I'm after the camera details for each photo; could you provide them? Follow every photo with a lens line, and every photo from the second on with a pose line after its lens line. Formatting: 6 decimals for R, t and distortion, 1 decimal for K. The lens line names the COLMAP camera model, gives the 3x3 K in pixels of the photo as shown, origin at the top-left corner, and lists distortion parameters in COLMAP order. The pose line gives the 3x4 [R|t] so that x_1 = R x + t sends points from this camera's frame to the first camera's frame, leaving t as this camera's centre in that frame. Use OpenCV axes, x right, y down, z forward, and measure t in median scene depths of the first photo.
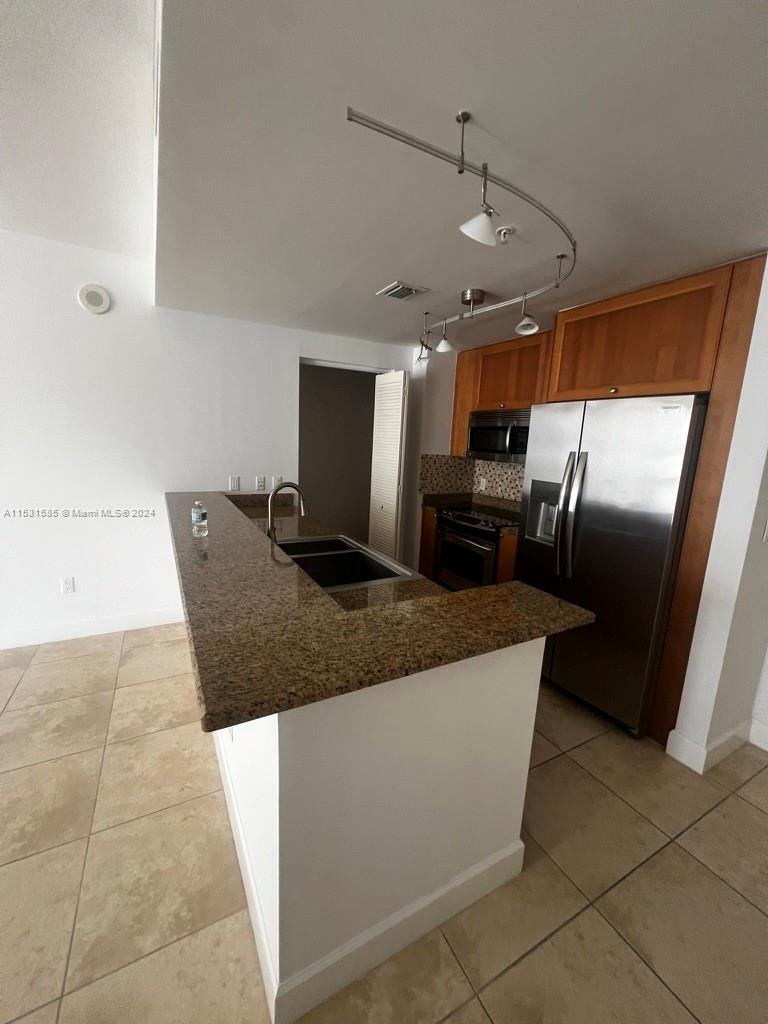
lens RADIAL K [[407.0, 0, 381.6], [0, 407.0, 514.4], [0, 0, 1]] dist [-0.000890, -0.000330]
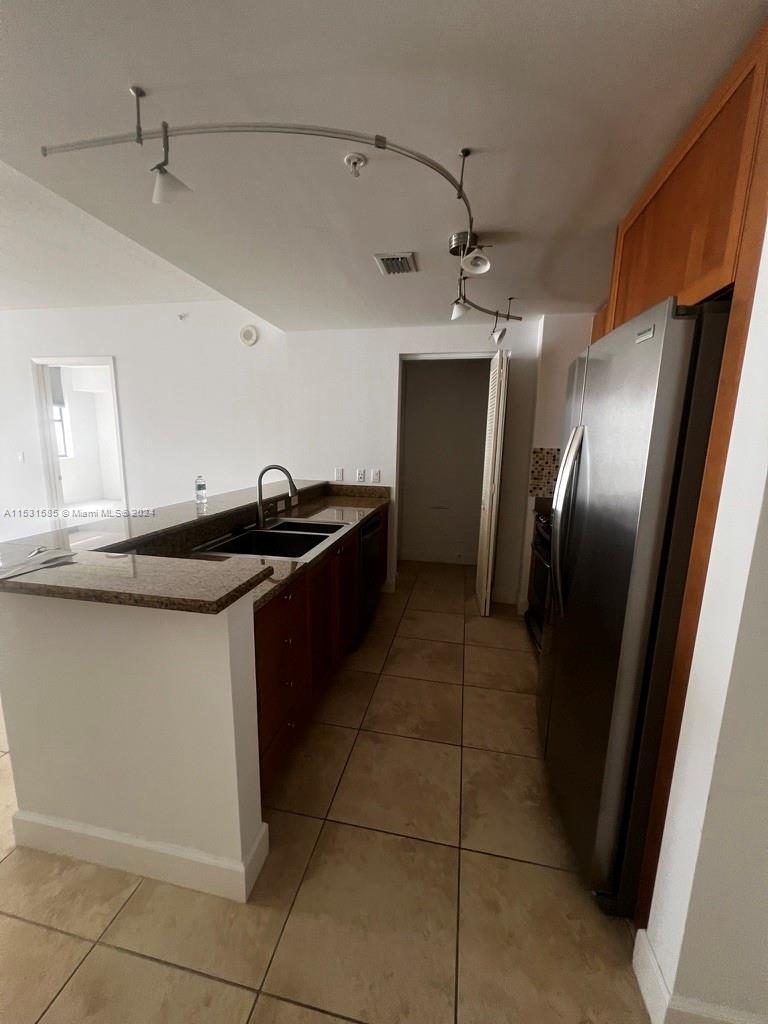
lens RADIAL K [[407.0, 0, 381.6], [0, 407.0, 514.4], [0, 0, 1]] dist [-0.000890, -0.000330]
pose [[0.767378, 0.086451, -0.635341, 0.673289], [-0.102522, 0.994664, 0.011515, 0.013173], [0.632946, 0.056300, 0.772146, 0.304126]]
